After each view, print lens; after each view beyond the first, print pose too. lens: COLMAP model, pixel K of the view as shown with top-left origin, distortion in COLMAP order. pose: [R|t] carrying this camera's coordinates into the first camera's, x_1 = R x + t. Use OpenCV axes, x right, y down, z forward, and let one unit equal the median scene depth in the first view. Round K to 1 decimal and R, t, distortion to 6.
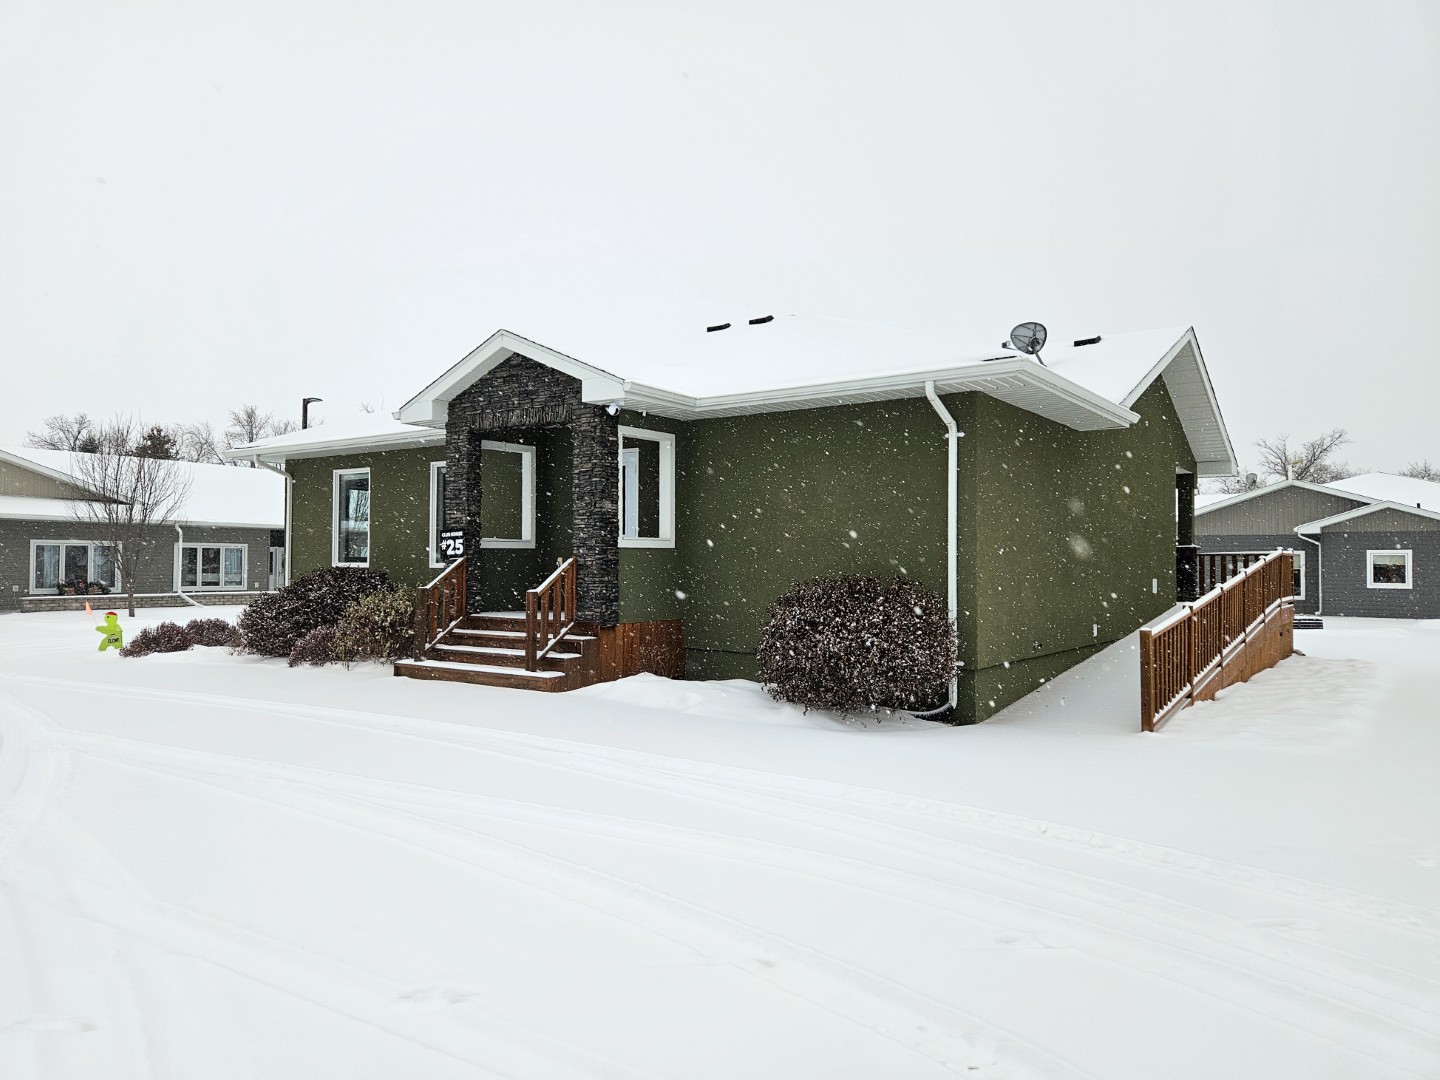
lens RADIAL K [[976.7, 0, 712.1], [0, 976.7, 545.6], [0, 0, 1]] dist [0.073584, -0.060671]
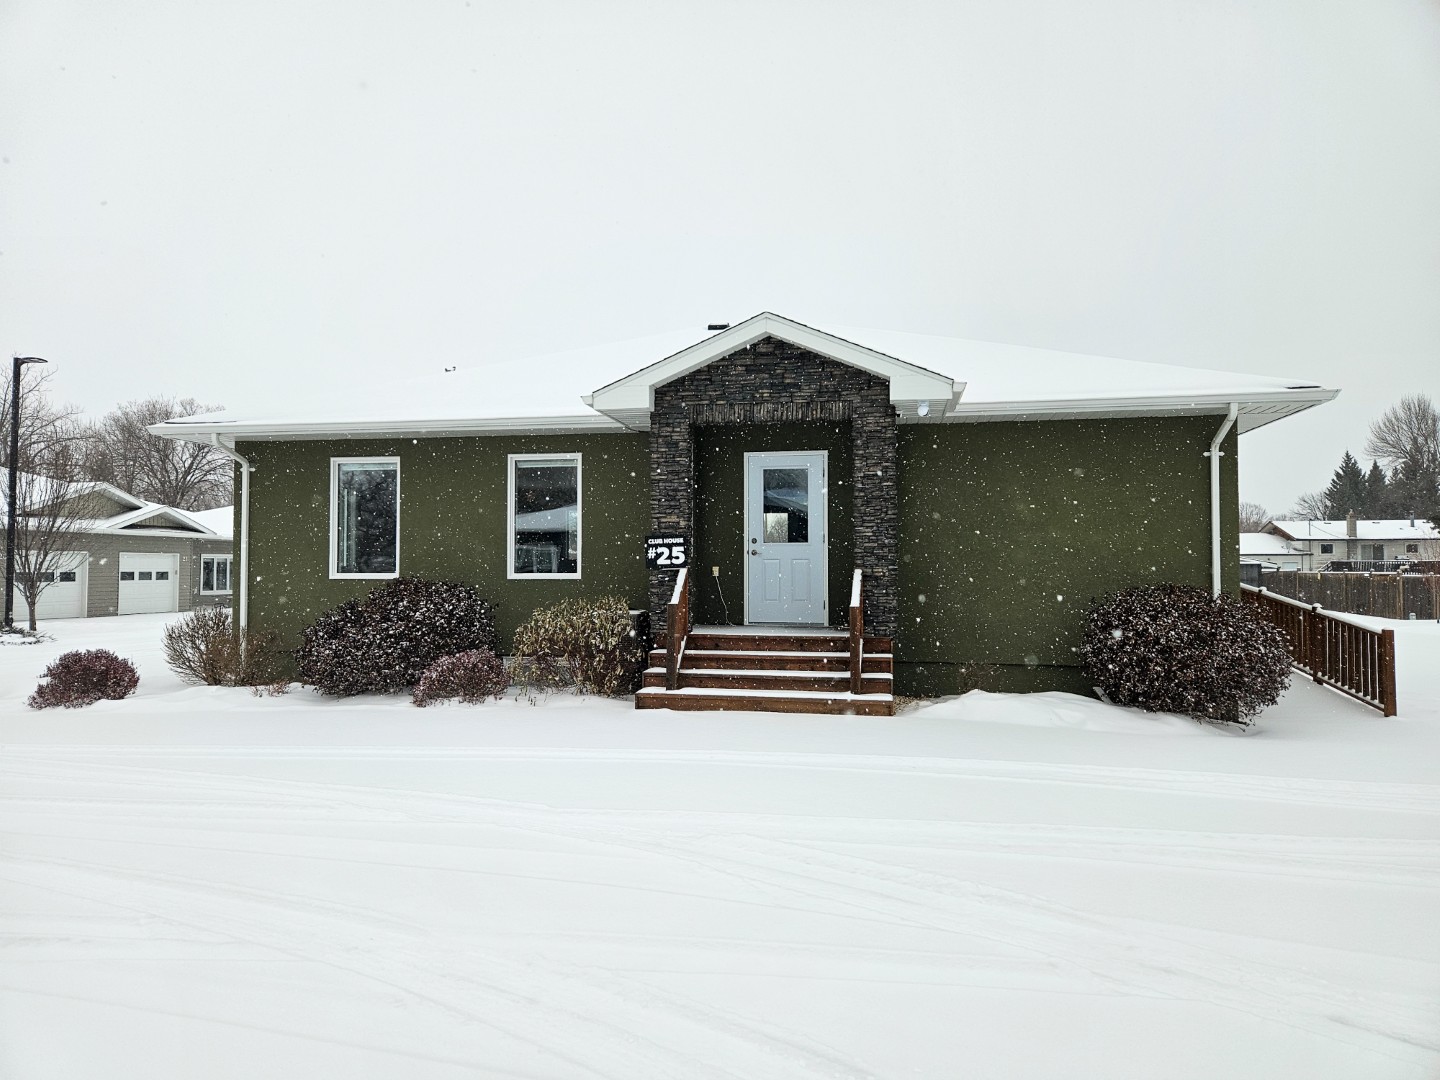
lens RADIAL K [[976.7, 0, 717.4], [0, 976.7, 537.6], [0, 0, 1]] dist [0.073584, -0.060671]
pose [[0.914489, 0.010109, 0.404484, -0.577607], [-0.004647, 0.999884, -0.014482, -0.002240], [-0.404583, 0.011364, 0.914431, 0.193504]]
